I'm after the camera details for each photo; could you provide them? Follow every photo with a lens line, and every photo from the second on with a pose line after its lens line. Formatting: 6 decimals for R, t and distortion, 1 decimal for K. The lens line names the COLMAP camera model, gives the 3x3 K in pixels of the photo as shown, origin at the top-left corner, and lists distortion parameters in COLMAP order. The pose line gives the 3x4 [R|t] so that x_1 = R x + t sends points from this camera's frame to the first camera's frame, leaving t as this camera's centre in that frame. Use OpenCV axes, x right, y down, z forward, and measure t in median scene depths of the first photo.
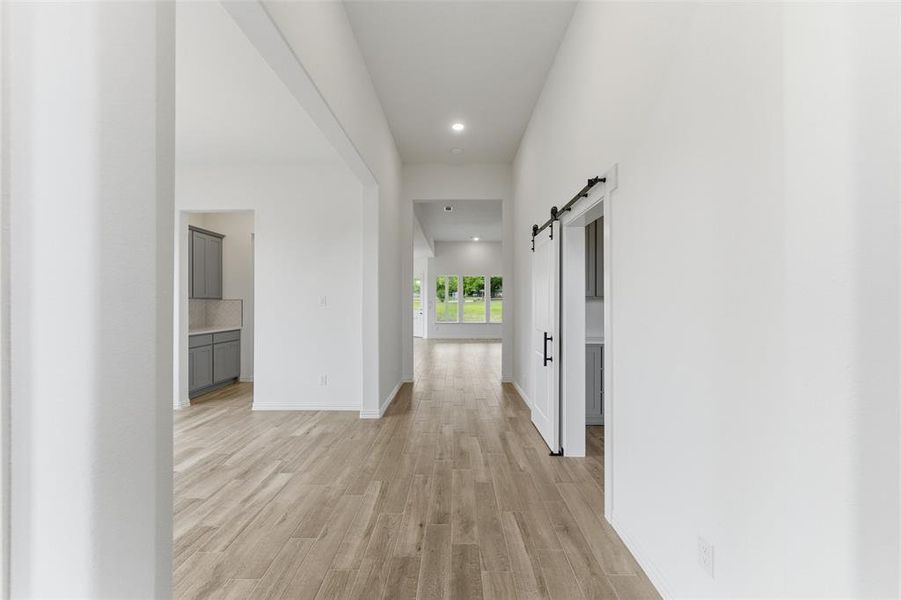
lens RADIAL K [[404.9, 0, 449.5], [0, 404.9, 302.5], [0, 0, 1]] dist [0.000008, 0.000006]
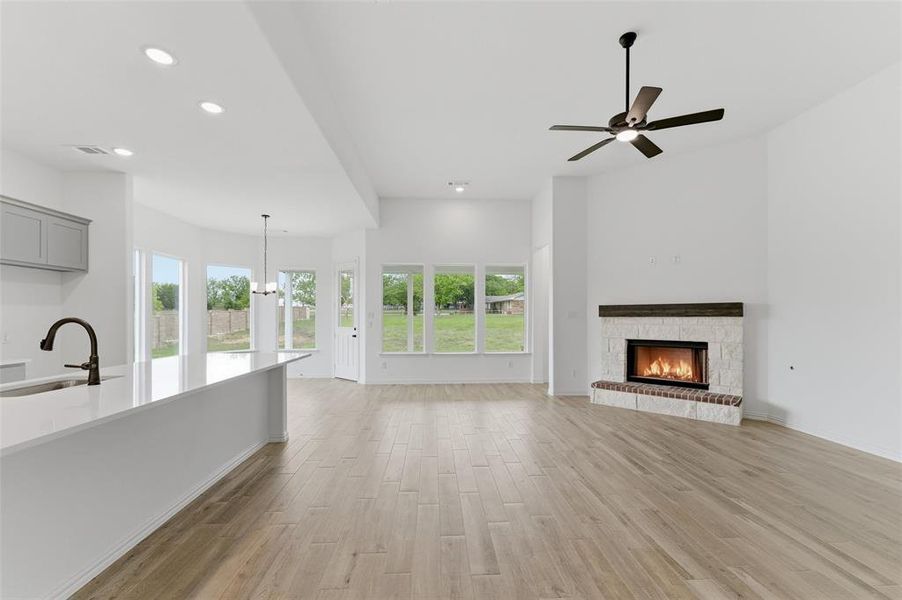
lens RADIAL K [[376.0, 0, 452.7], [0, 376.0, 317.1], [0, 0, 1]] dist [0.001448, -0.000416]
pose [[0.997550, 0.006843, 0.069621, 0.020461], [-0.007016, 0.999973, 0.002237, 0.001130], [-0.069603, -0.002720, 0.997571, 0.428254]]
